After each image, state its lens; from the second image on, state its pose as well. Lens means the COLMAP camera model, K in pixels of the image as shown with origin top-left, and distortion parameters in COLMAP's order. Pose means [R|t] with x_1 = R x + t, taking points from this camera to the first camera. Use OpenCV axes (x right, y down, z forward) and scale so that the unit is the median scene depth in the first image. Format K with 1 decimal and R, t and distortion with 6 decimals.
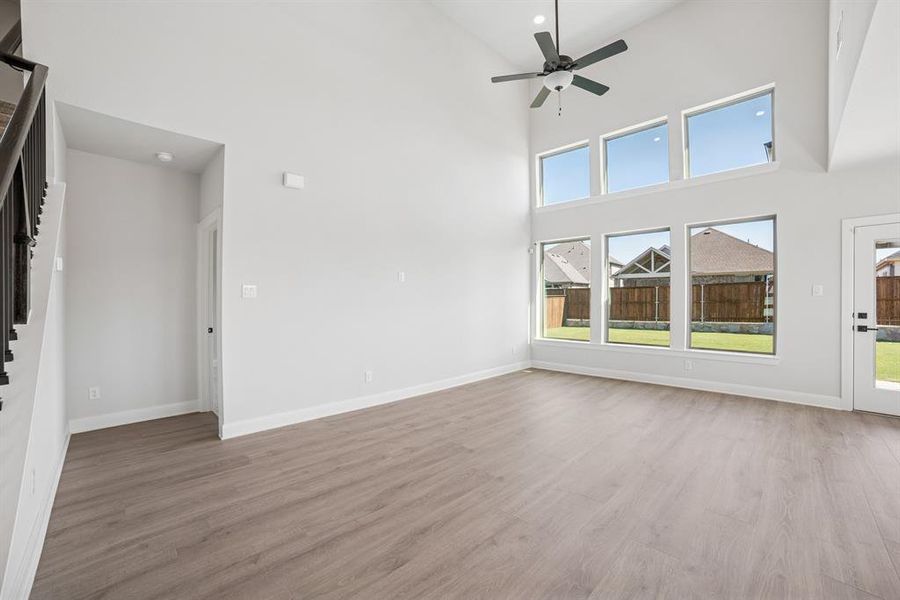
lens RADIAL K [[362.3, 0, 464.9], [0, 362.3, 302.4], [0, 0, 1]] dist [-0.043835, 0.000364]
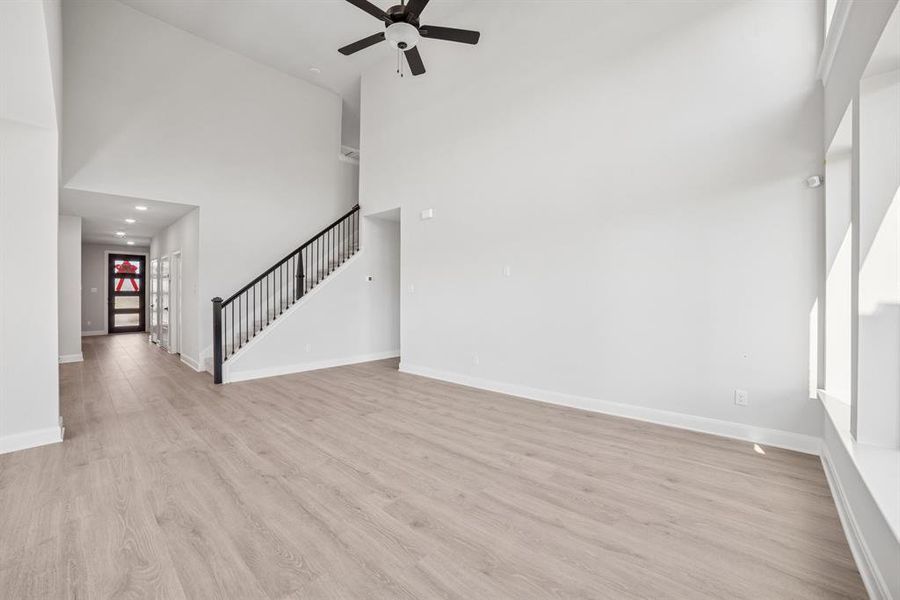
lens RADIAL K [[366.2, 0, 428.0], [0, 366.2, 297.0], [0, 0, 1]] dist [-0.028336, 0.000671]
pose [[-0.011477, 0.007374, -0.999907, 1.029041], [-0.003780, 0.999965, 0.007418, -0.005550], [0.999927, 0.003865, -0.011448, 0.997055]]
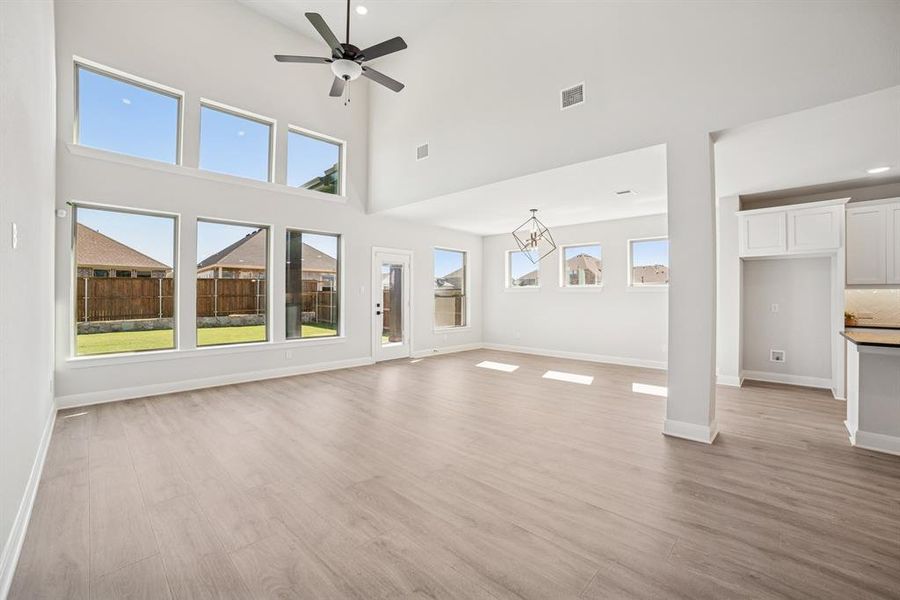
lens RADIAL K [[375.7, 0, 427.8], [0, 375.7, 295.9], [0, 0, 1]] dist [-0.042404, 0.000101]
pose [[0.035377, 0.005967, 0.999356, -0.666662], [0.002929, 0.999977, -0.006074, 0.004762], [-0.999370, 0.003142, 0.035359, 0.688576]]
